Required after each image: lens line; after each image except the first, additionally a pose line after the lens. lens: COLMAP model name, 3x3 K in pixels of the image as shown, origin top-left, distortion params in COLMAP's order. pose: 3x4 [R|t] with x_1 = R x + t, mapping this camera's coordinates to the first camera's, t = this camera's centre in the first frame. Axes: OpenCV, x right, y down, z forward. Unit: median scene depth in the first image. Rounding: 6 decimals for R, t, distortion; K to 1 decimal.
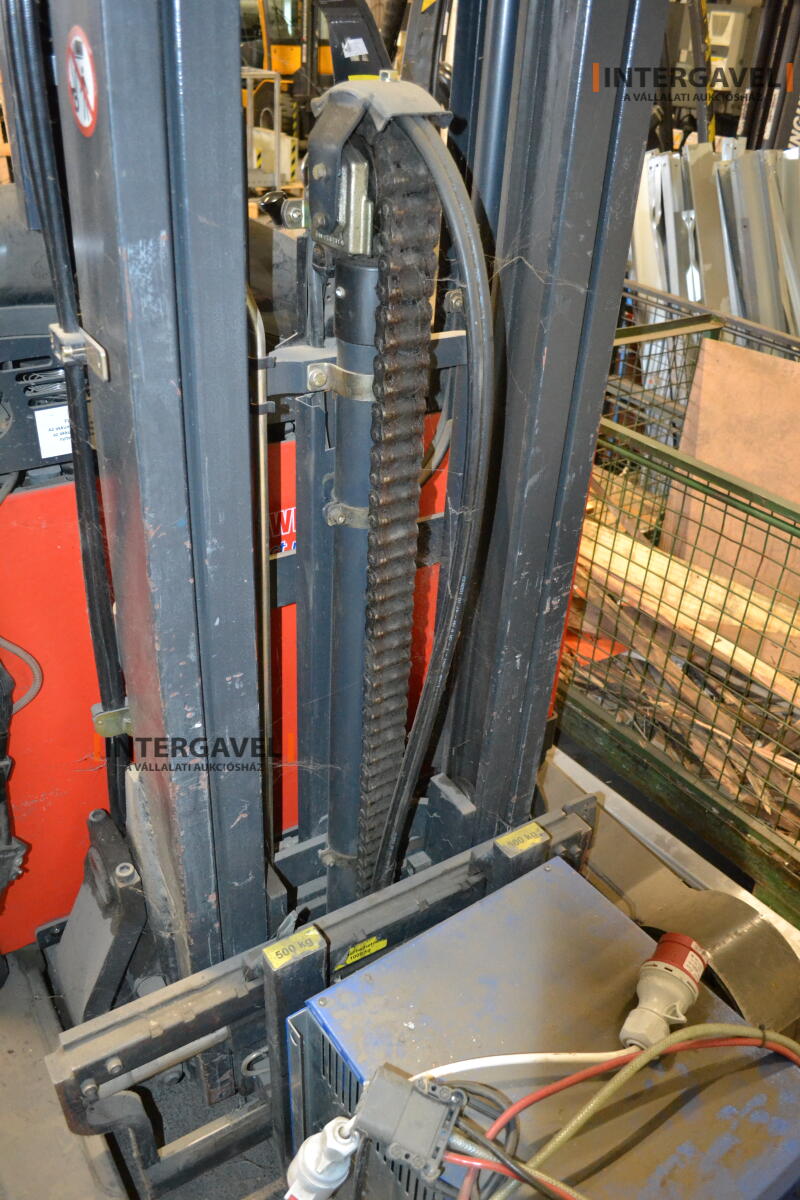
lens RADIAL K [[960.8, 0, 390.1], [0, 960.8, 615.2], [0, 0, 1]] dist [-0.071494, 0.002766]
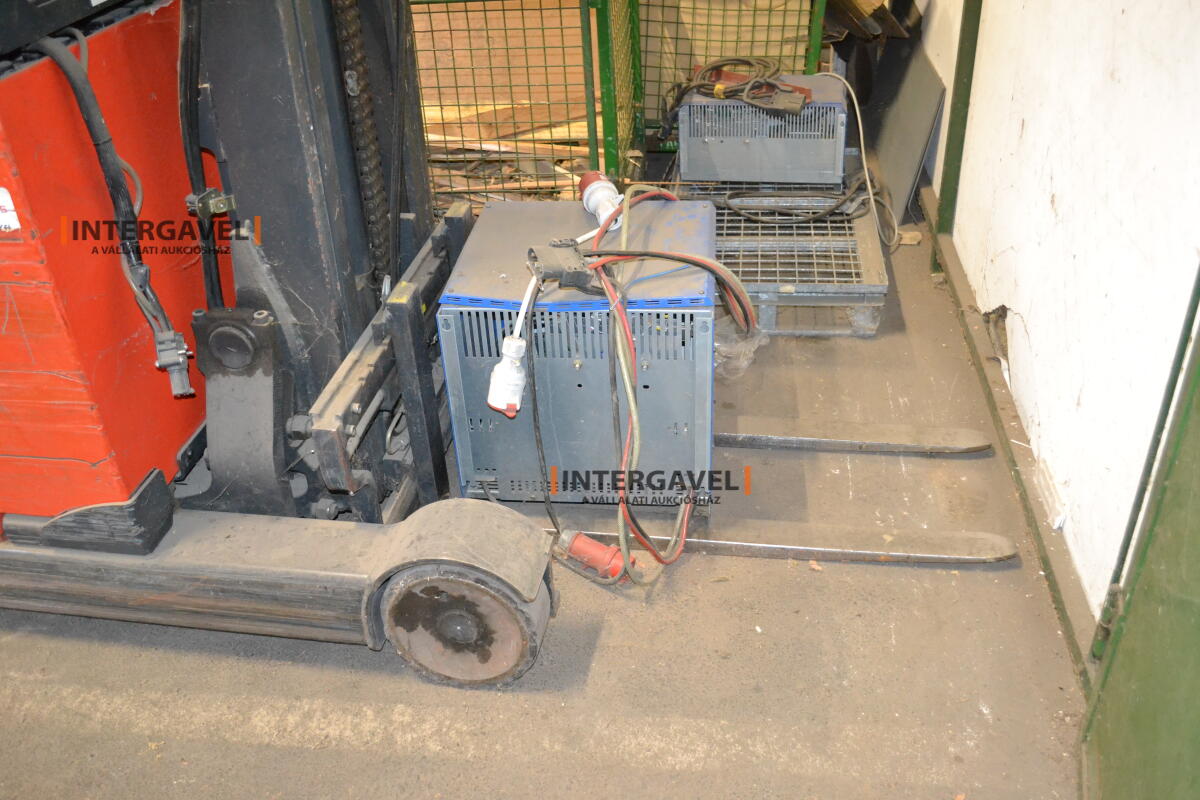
lens RADIAL K [[1112.0, 0, 600.0], [0, 1112.0, 400.0], [0, 0, 1]] dist [-0.070752, 0.009268]
pose [[0.664781, -0.465009, 0.584664, -0.981996], [0.461603, 0.871048, 0.167927, 0.361748], [-0.587357, 0.158248, 0.793706, -0.468226]]
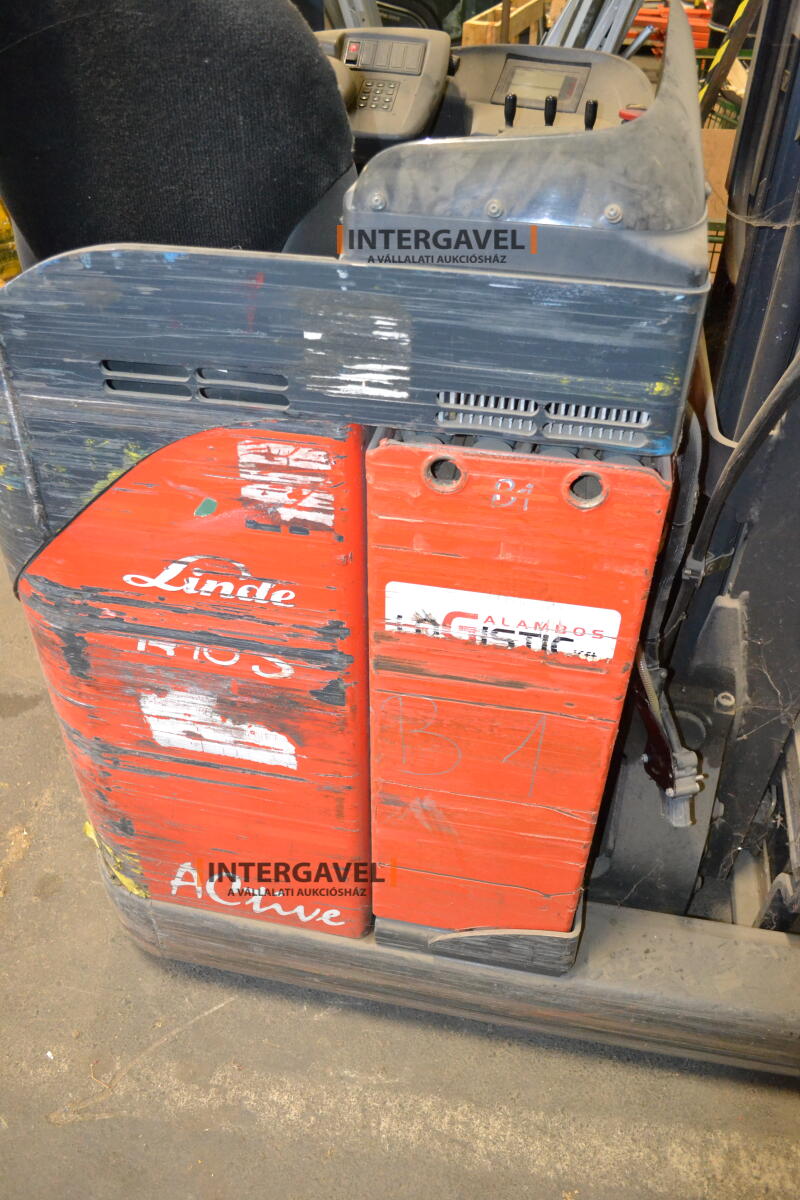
lens RADIAL K [[960.8, 0, 390.1], [0, 960.8, 615.2], [0, 0, 1]] dist [-0.071494, 0.002766]
pose [[0.692104, -0.491601, 0.528507, -1.131014], [0.404123, 0.870605, 0.280592, -0.284741], [-0.598060, 0.019383, 0.801217, 0.450636]]
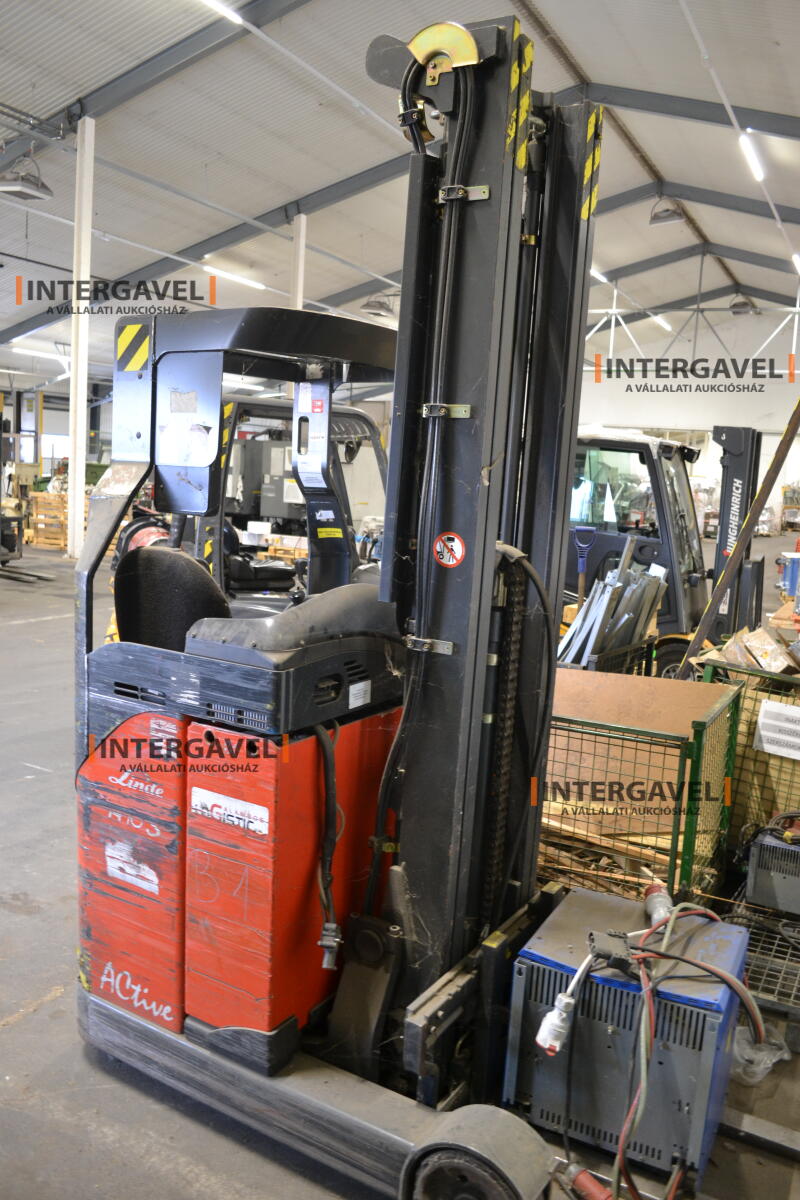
lens RADIAL K [[960.8, 0, 390.1], [0, 960.8, 615.2], [0, 0, 1]] dist [-0.071494, 0.002766]
pose [[0.899018, -0.062475, 0.433433, -1.146144], [0.222386, 0.917779, -0.328979, 0.347178], [-0.377243, 0.392147, 0.838993, -0.852330]]
